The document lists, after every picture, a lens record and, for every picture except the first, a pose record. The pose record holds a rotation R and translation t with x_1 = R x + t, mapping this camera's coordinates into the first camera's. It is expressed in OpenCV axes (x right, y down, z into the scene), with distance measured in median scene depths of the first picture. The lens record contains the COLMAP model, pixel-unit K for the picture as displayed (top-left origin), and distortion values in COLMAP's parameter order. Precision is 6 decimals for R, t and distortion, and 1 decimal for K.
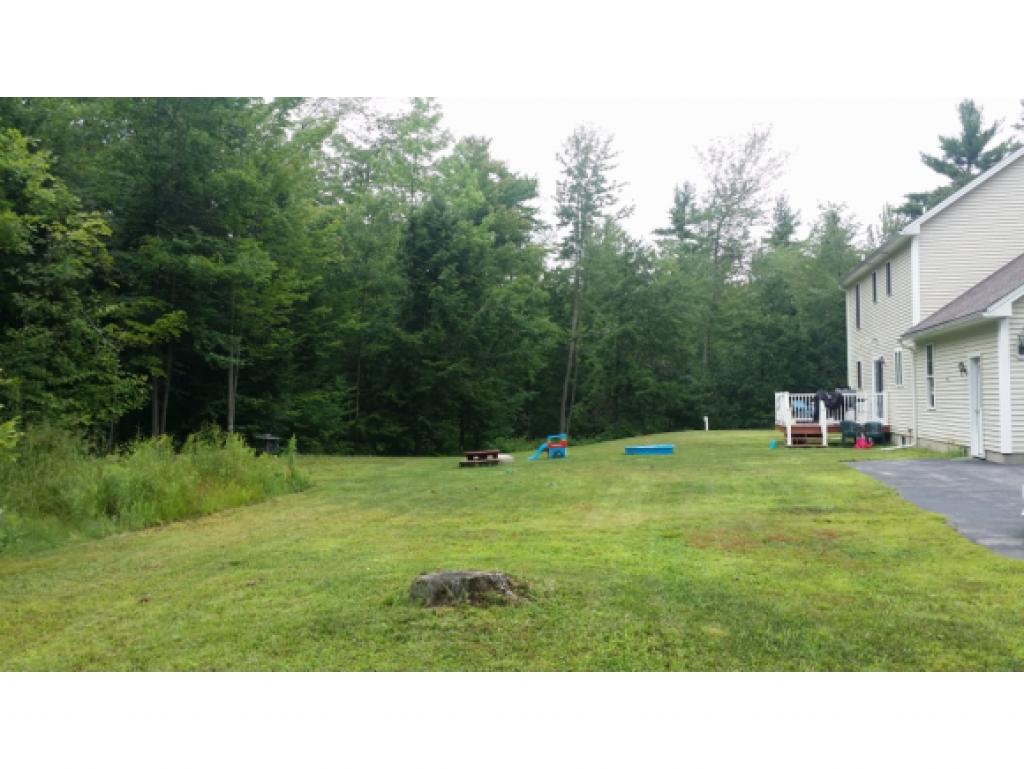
lens RADIAL K [[915.8, 0, 512.0], [0, 915.8, 384.5], [0, 0, 1]] dist [0.078572, 0.002296]
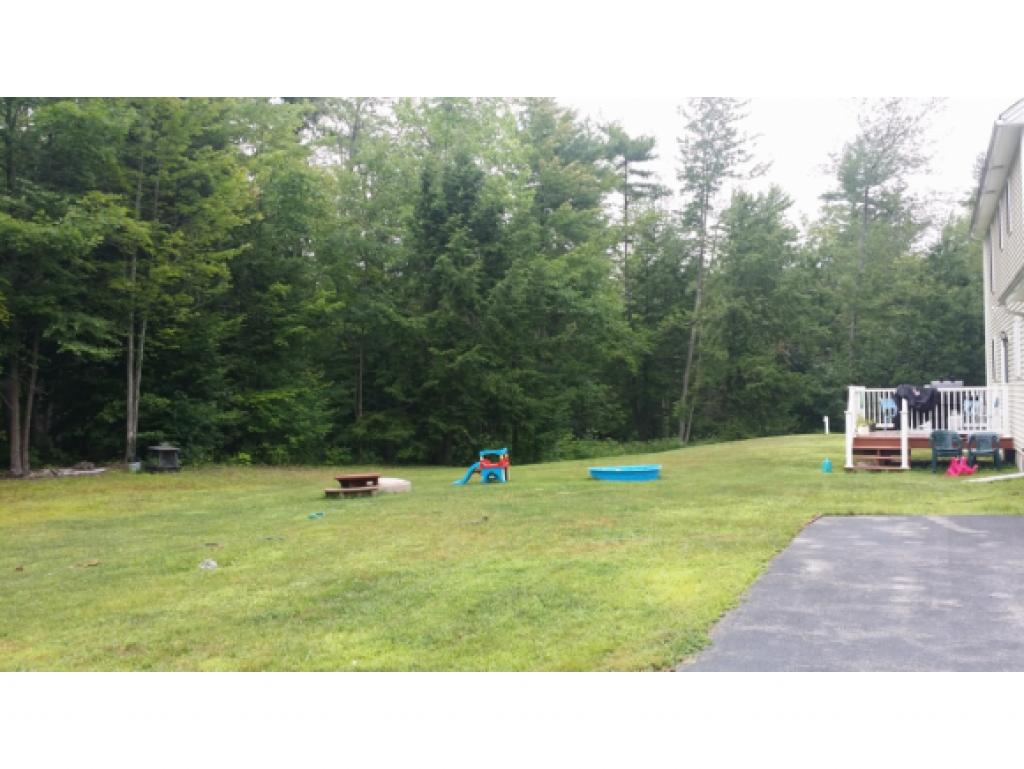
lens RADIAL K [[939.8, 0, 512.0], [0, 939.8, 384.5], [0, 0, 1]] dist [0.062070, -0.010979]
pose [[0.978636, -0.006397, -0.205502, 0.137083], [0.008172, 0.999936, 0.007789, -0.000486], [0.205439, -0.009302, 0.978626, 0.189539]]
